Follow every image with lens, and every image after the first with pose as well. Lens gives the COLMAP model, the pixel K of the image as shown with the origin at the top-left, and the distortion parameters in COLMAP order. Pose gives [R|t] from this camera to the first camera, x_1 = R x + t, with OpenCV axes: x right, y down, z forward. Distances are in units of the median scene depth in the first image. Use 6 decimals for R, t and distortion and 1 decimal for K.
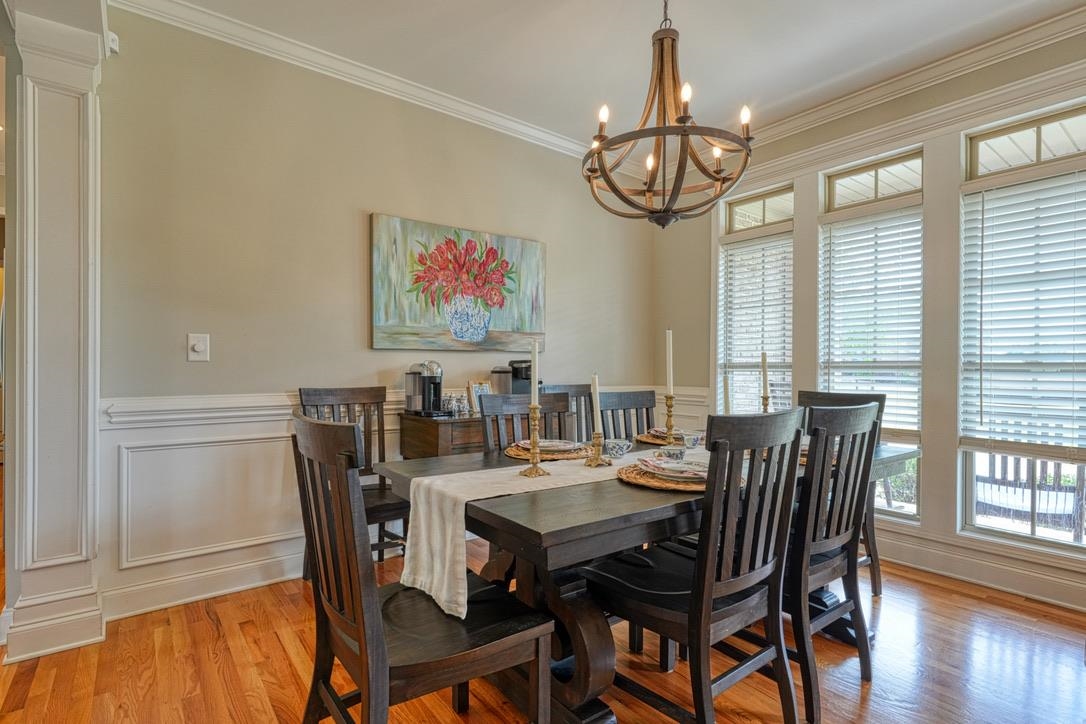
lens RADIAL K [[521.6, 0, 541.8], [0, 521.6, 368.9], [0, 0, 1]] dist [0.005576, 0.000559]
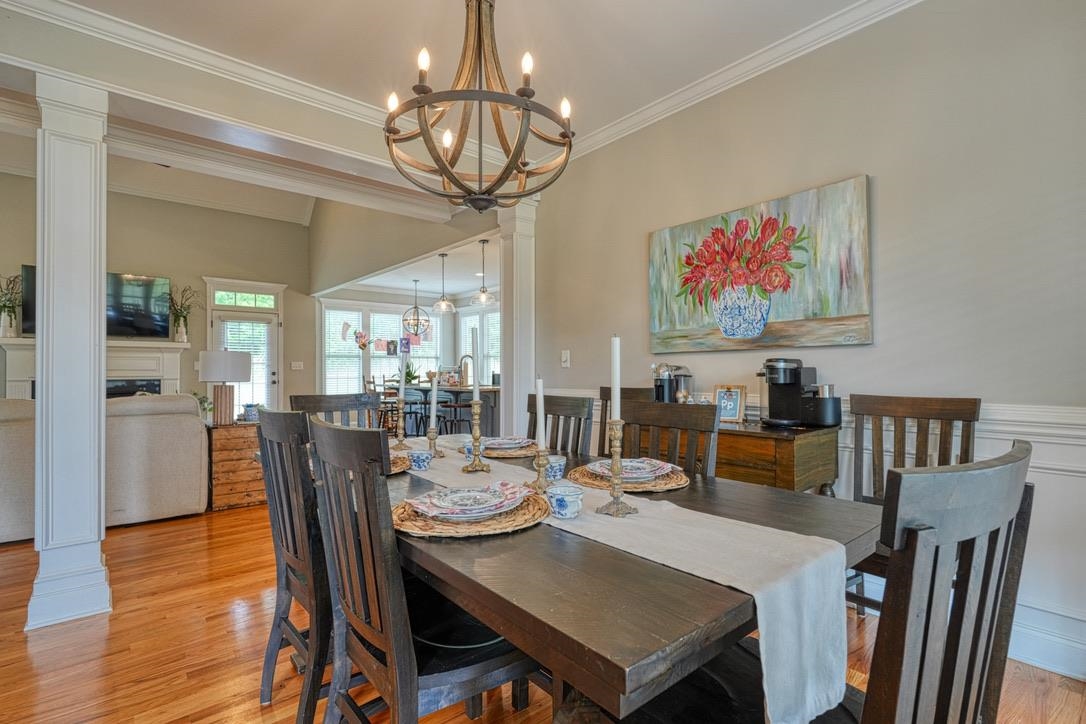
lens RADIAL K [[521.6, 0, 549.3], [0, 521.6, 368.0], [0, 0, 1]] dist [0.005576, 0.000559]
pose [[0.055480, -0.011773, -0.998390, 0.707568], [0.001019, 0.999931, -0.011734, 0.004761], [0.998459, -0.000367, 0.055488, 0.650719]]
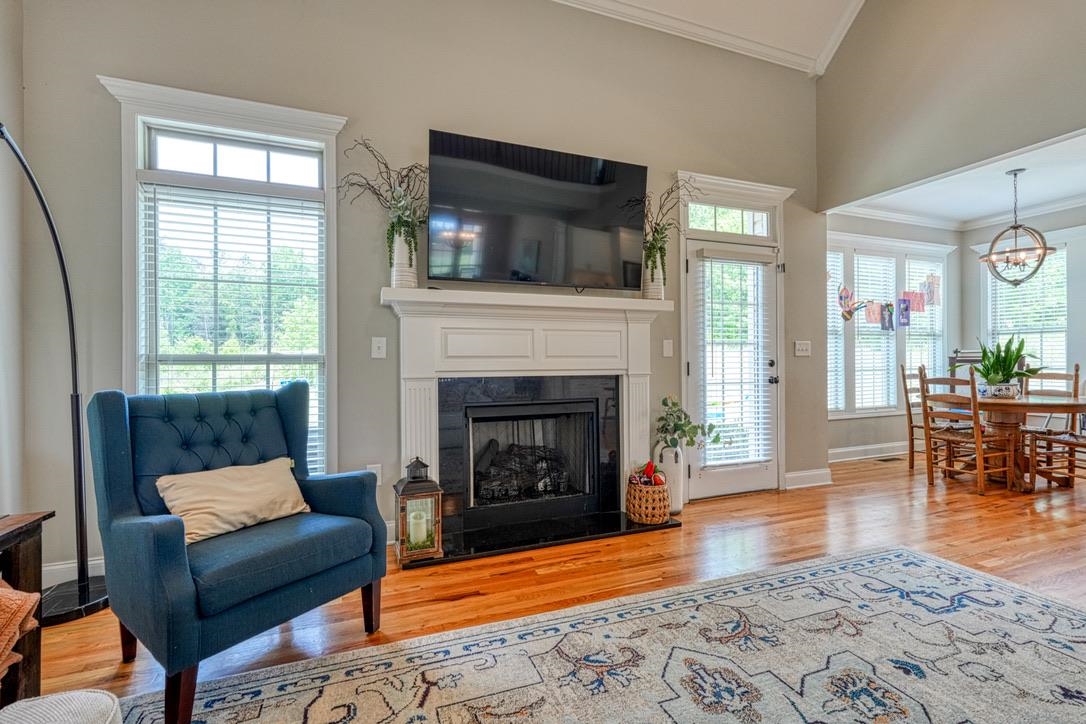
lens RADIAL K [[480.4, 0, 540.1], [0, 480.4, 358.3], [0, 0, 1]] dist [0.007614, -0.000519]
pose [[-0.285796, -0.007371, -0.958262, 0.500372], [0.000721, 0.999968, -0.007907, 0.003566], [0.958290, -0.002950, -0.285782, 0.424627]]
